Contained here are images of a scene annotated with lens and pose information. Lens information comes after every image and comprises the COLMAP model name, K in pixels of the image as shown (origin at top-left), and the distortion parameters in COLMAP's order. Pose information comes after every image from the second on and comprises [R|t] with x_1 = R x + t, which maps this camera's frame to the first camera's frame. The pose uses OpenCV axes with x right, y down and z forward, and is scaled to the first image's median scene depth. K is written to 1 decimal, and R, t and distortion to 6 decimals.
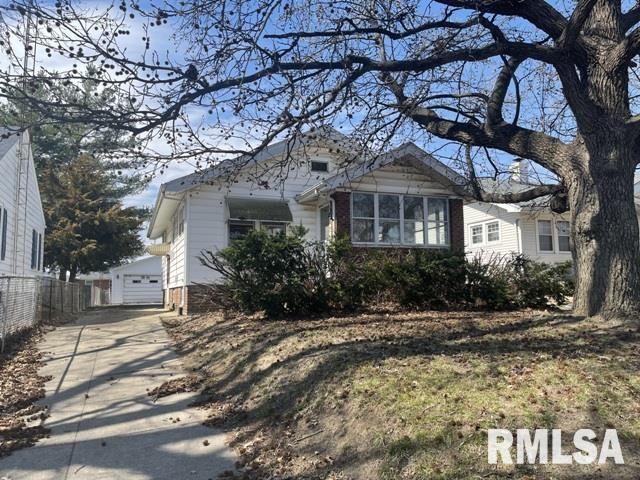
lens RADIAL K [[476.5, 0, 320.2], [0, 476.5, 244.3], [0, 0, 1]] dist [0.041617, -0.073678]
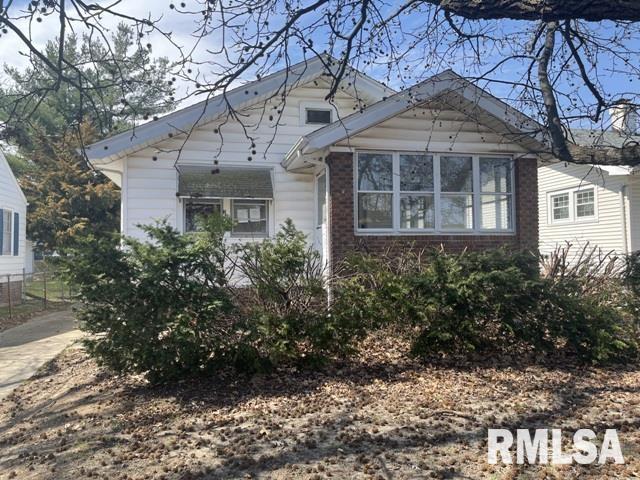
lens RADIAL K [[472.8, 0, 319.5], [0, 472.8, 237.5], [0, 0, 1]] dist [0.011152, 0.001605]
pose [[0.987945, -0.002343, -0.154785, 0.108761], [0.011927, 0.998066, 0.061016, -0.030780], [0.154343, -0.062126, 0.986062, 0.324466]]
